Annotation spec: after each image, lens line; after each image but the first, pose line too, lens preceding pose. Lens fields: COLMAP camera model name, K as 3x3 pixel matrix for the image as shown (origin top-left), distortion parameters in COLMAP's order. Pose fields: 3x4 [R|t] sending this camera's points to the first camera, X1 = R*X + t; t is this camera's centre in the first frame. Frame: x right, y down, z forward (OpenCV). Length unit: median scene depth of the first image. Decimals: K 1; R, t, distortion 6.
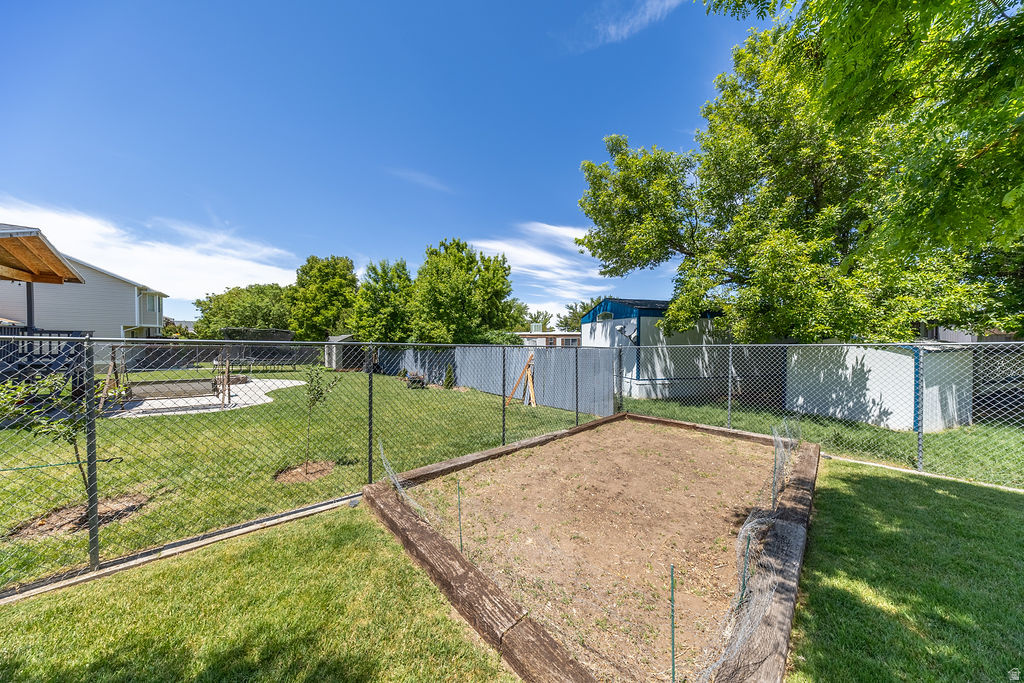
lens RADIAL K [[296.2, 0, 513.0], [0, 296.2, 342.4], [0, 0, 1]] dist [-0.006093, 0.001253]
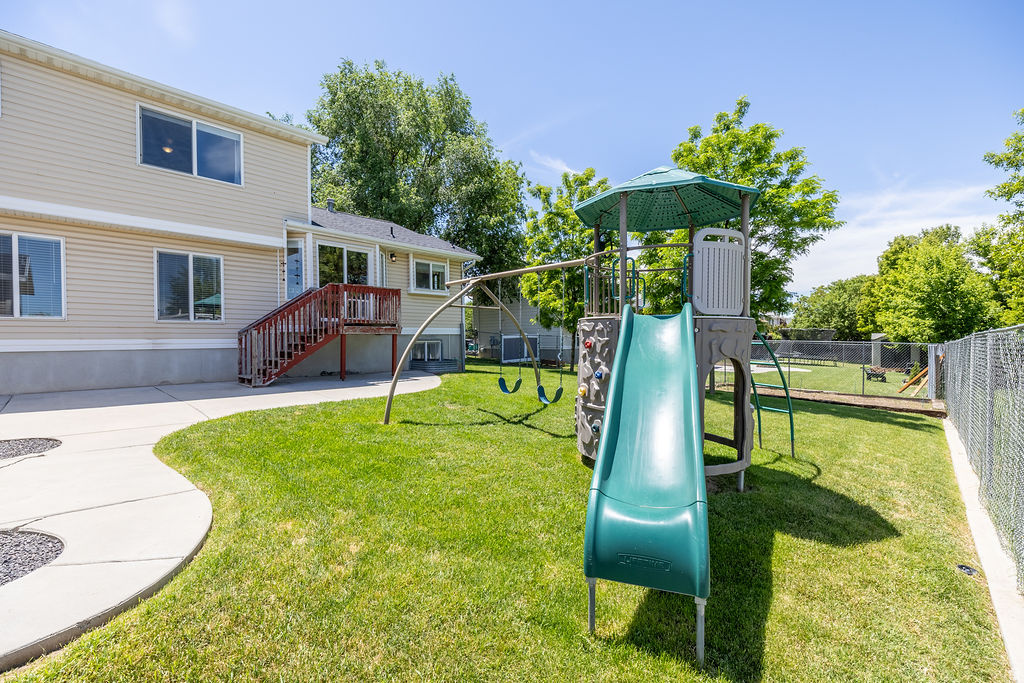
lens RADIAL K [[438.4, 0, 512.2], [0, 438.4, 341.6], [0, 0, 1]] dist [0.000336, 0.000038]
pose [[0.070166, 0.005068, -0.997522, 0.515125], [-0.003268, 0.999983, 0.004851, 0.001843], [0.997530, 0.002919, 0.070182, -0.182338]]
